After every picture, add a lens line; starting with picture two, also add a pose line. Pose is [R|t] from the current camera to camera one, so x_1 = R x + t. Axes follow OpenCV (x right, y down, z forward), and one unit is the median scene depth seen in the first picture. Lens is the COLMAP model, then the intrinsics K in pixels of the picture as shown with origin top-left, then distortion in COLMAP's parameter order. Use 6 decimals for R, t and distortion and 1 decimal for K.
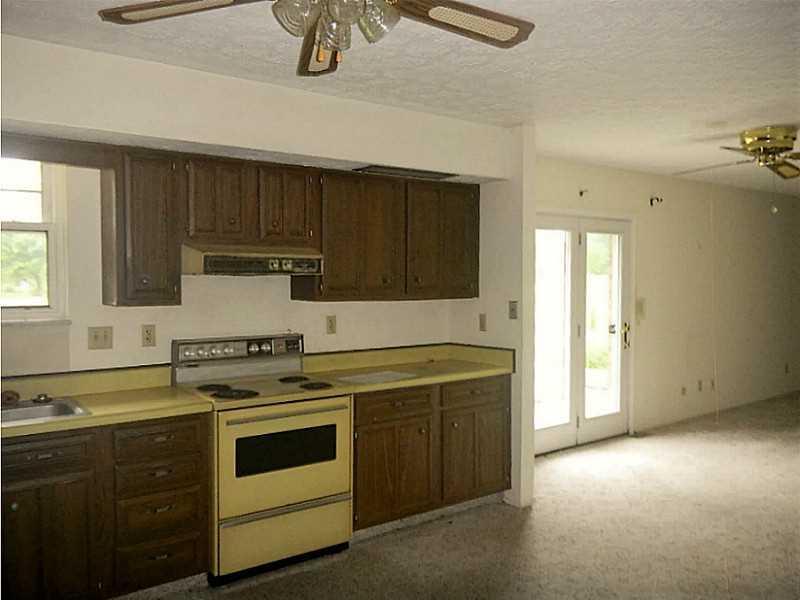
lens RADIAL K [[654.7, 0, 399.2], [0, 654.7, 298.0], [0, 0, 1]] dist [0.005086, 0.008074]
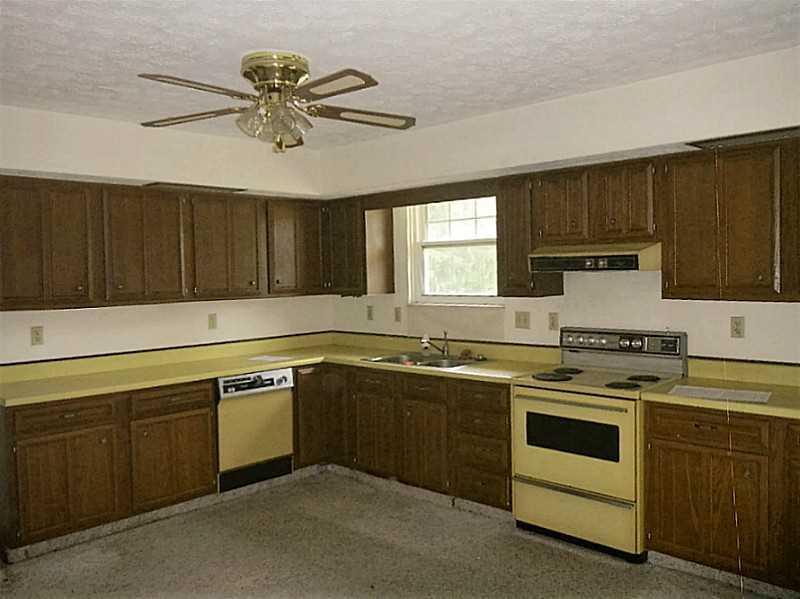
lens RADIAL K [[654.7, 0, 399.2], [0, 654.7, 299.7], [0, 0, 1]] dist [0.005086, 0.008074]
pose [[0.192278, 0.036973, -0.980644, 0.784153], [-0.011805, 0.999305, 0.035362, -0.025001], [0.981270, 0.004777, 0.192581, 0.492850]]
